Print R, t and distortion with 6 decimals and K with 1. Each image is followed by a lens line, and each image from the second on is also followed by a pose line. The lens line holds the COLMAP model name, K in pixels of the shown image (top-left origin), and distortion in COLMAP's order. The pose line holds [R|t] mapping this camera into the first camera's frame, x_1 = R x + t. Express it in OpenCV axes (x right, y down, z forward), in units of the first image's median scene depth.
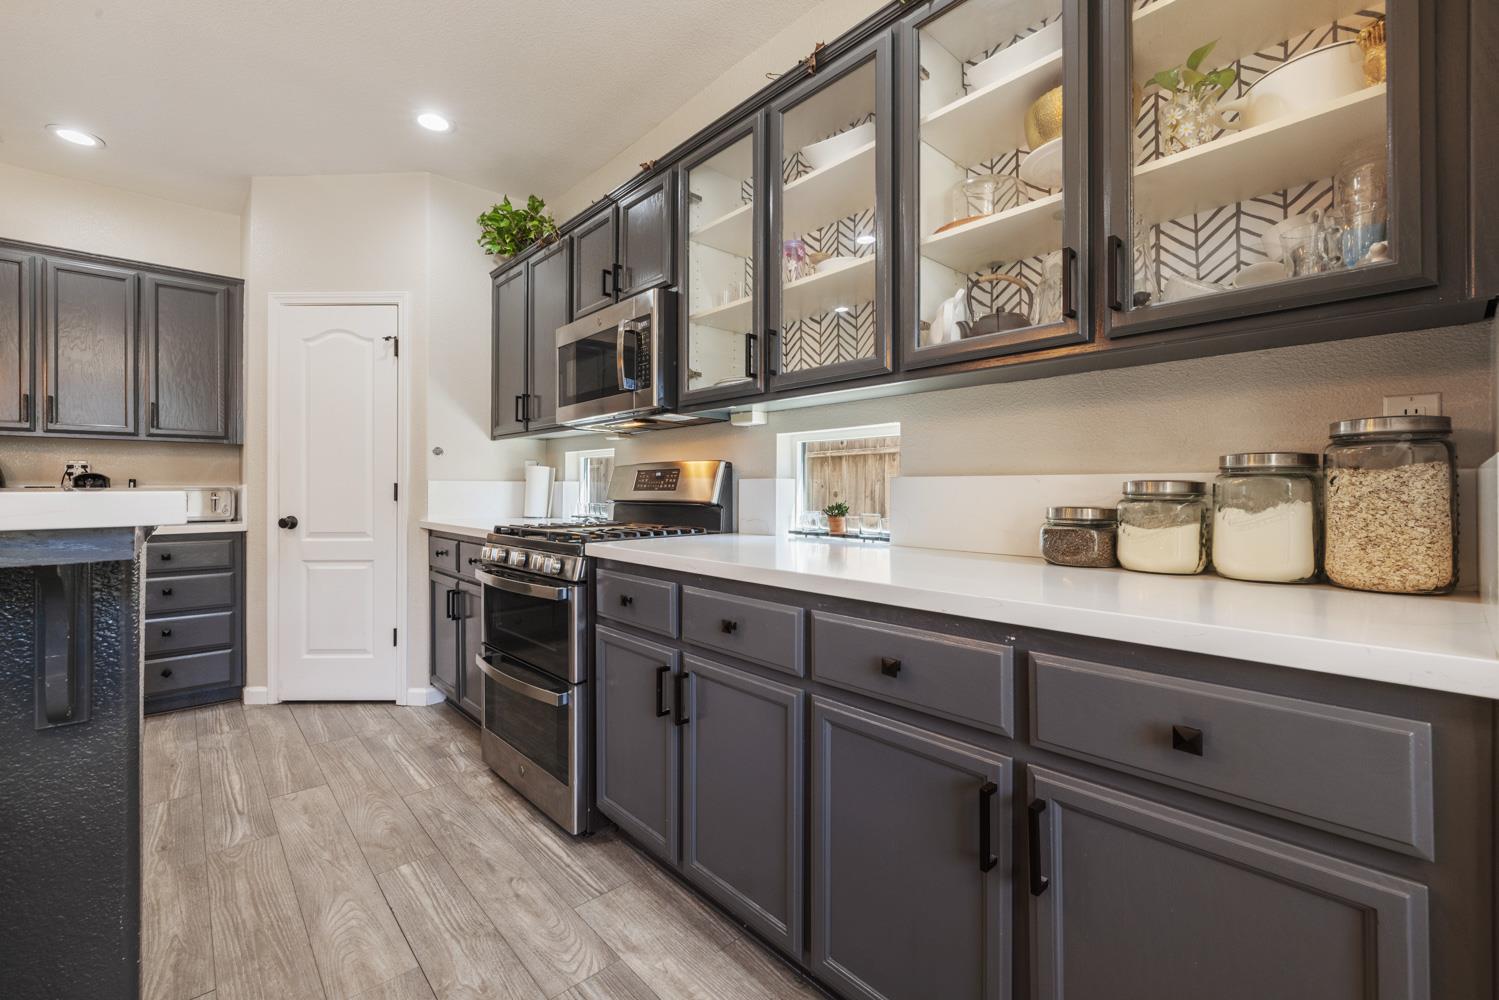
lens RADIAL K [[627.5, 0, 745.6], [0, 627.5, 494.5], [0, 0, 1]] dist [-0.000400, -0.000018]
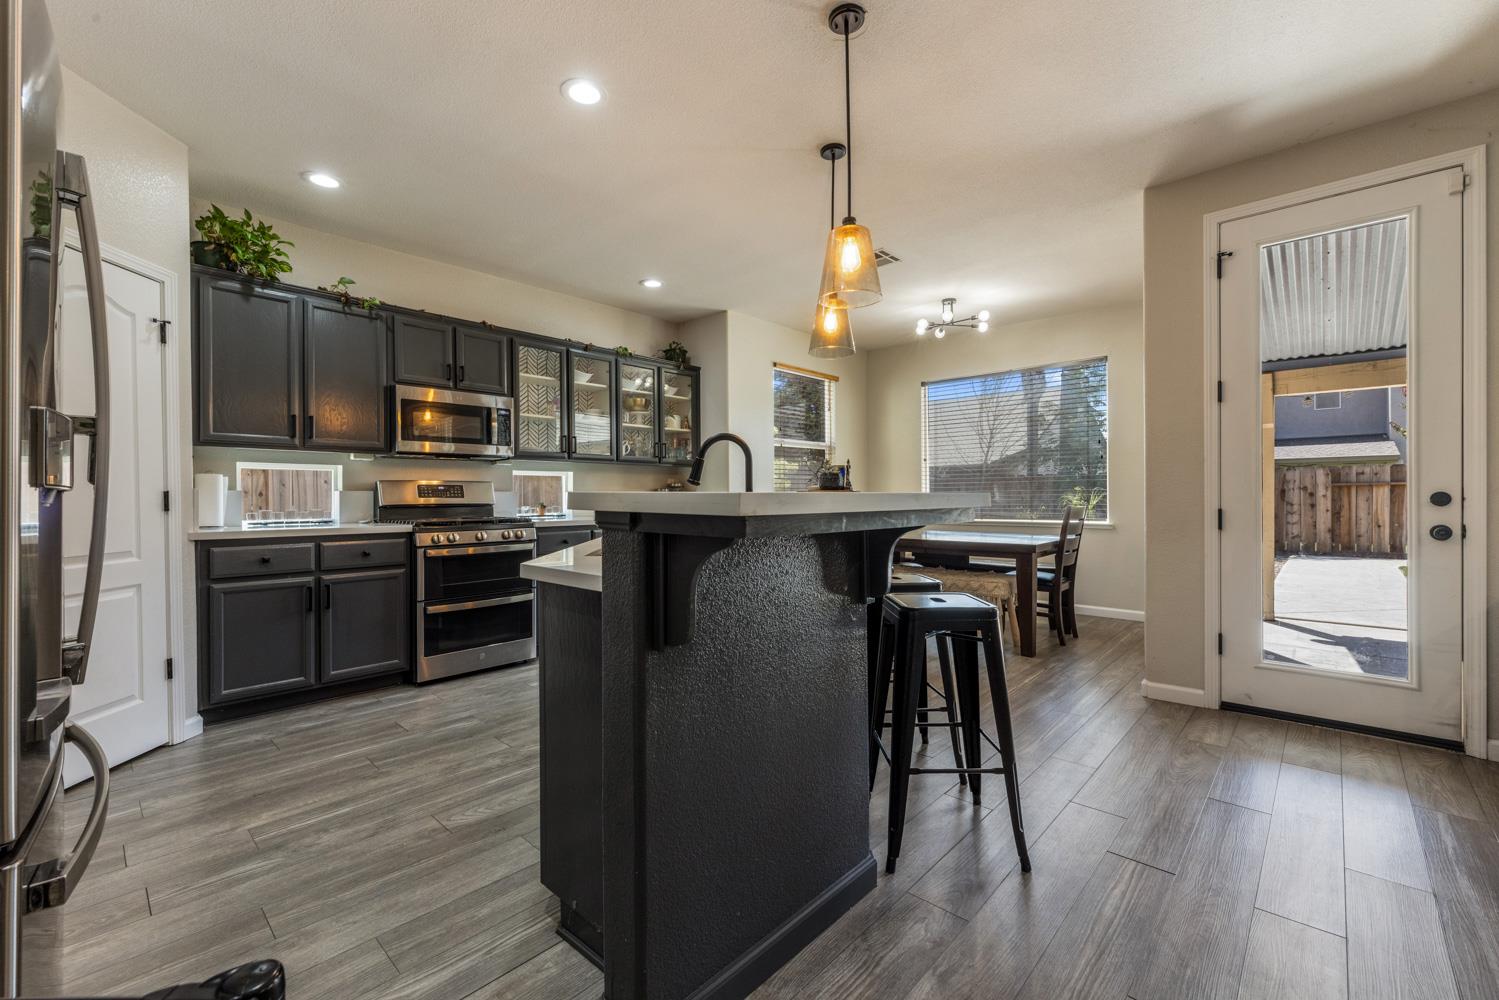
lens RADIAL K [[628.1, 0, 745.6], [0, 628.1, 498.5], [0, 0, 1]] dist [-0.000809, -0.000538]
pose [[-0.085750, -0.002968, 0.996312, -1.603649], [0.013404, 0.999902, 0.004132, 0.000268], [-0.996227, 0.013709, -0.085702, 0.300571]]
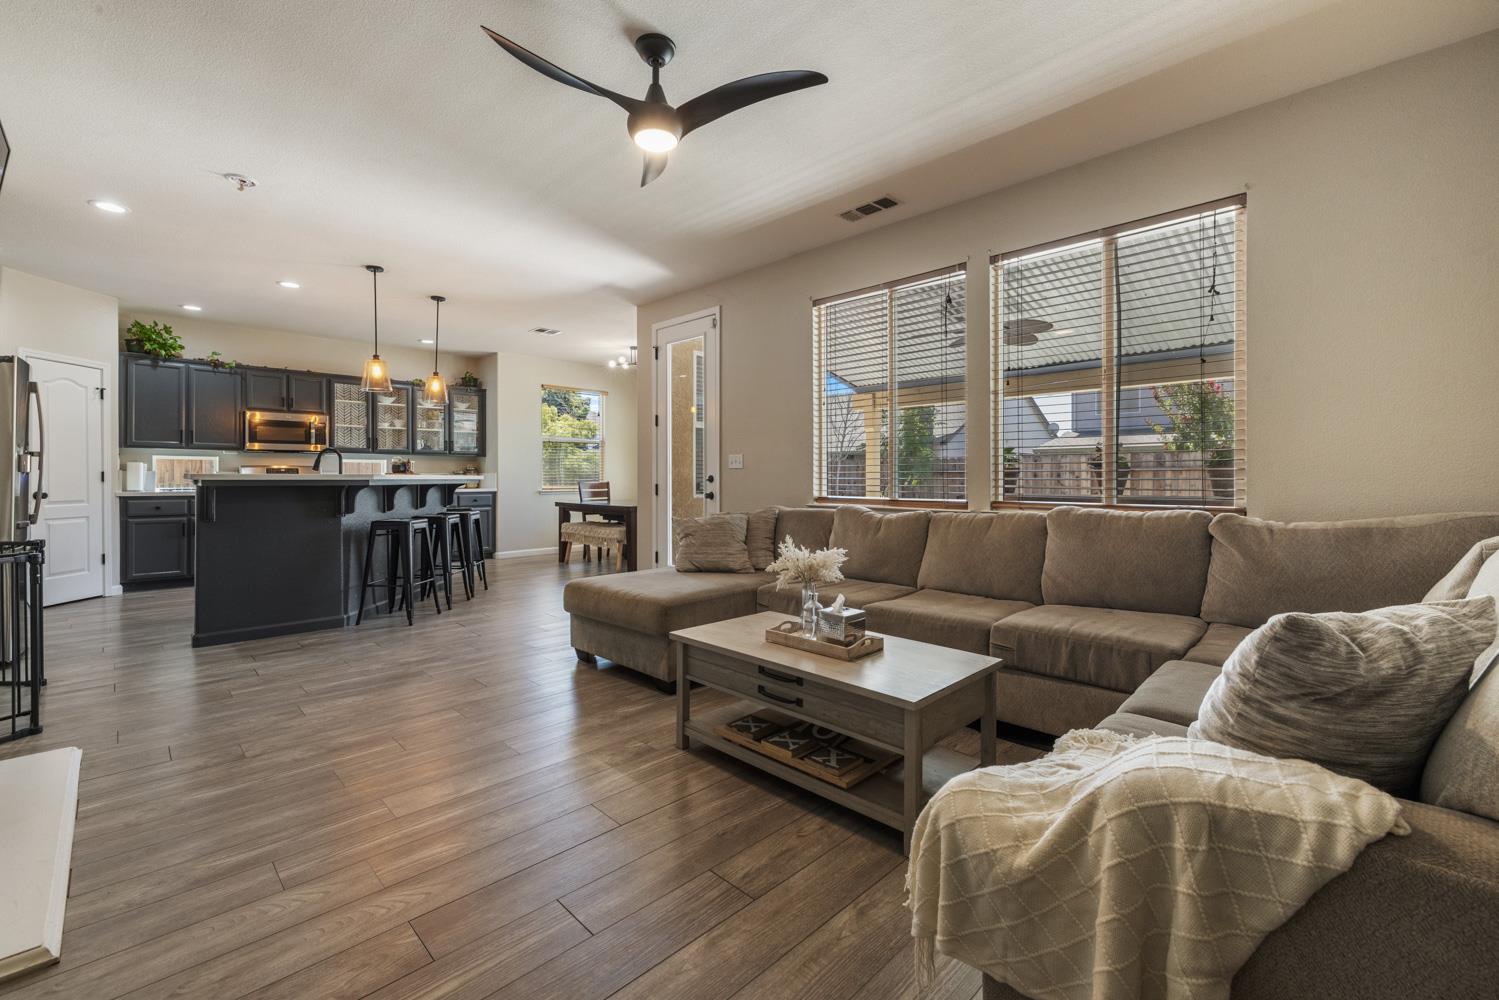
lens RADIAL K [[629.9, 0, 755.5], [0, 629.9, 476.1], [0, 0, 1]] dist [-0.008916, -0.000262]
pose [[-0.061393, 0.001156, 0.998113, -2.605772], [0.007811, 0.999969, -0.000678, 0.012005], [-0.998083, 0.007754, -0.061400, -0.777081]]
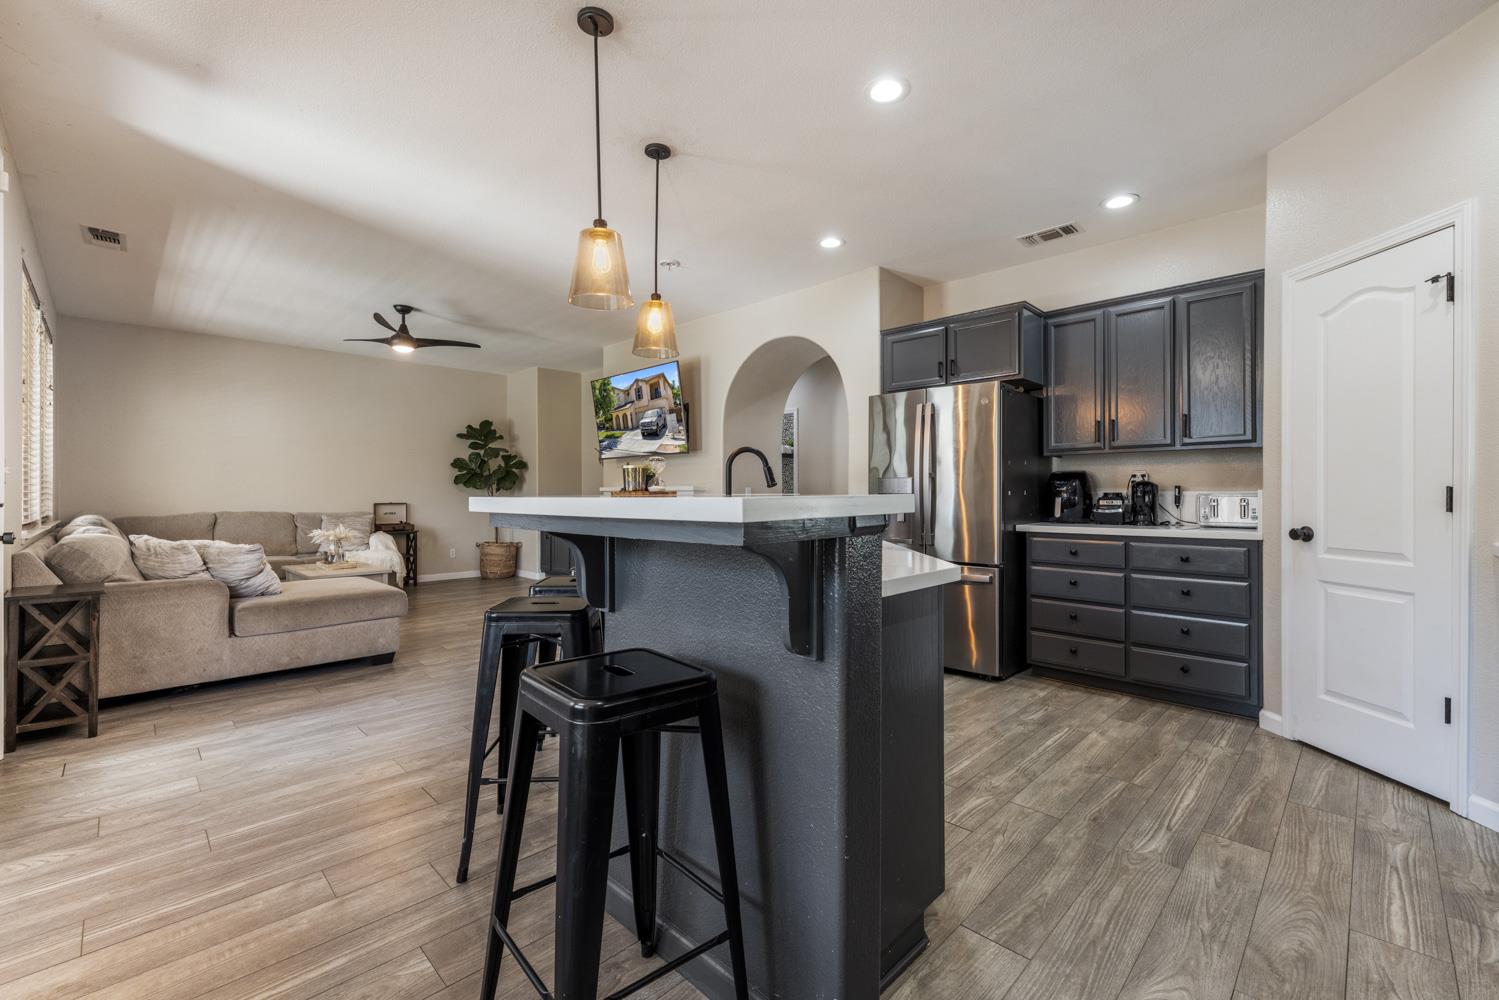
lens RADIAL K [[627.5, 0, 745.6], [0, 627.5, 494.5], [0, 0, 1]] dist [-0.000400, -0.000018]
pose [[0.049239, -0.000539, -0.998787, 0.095643], [-0.008429, 0.999964, -0.000955, -0.001605], [0.998751, 0.008466, 0.049233, 0.210888]]
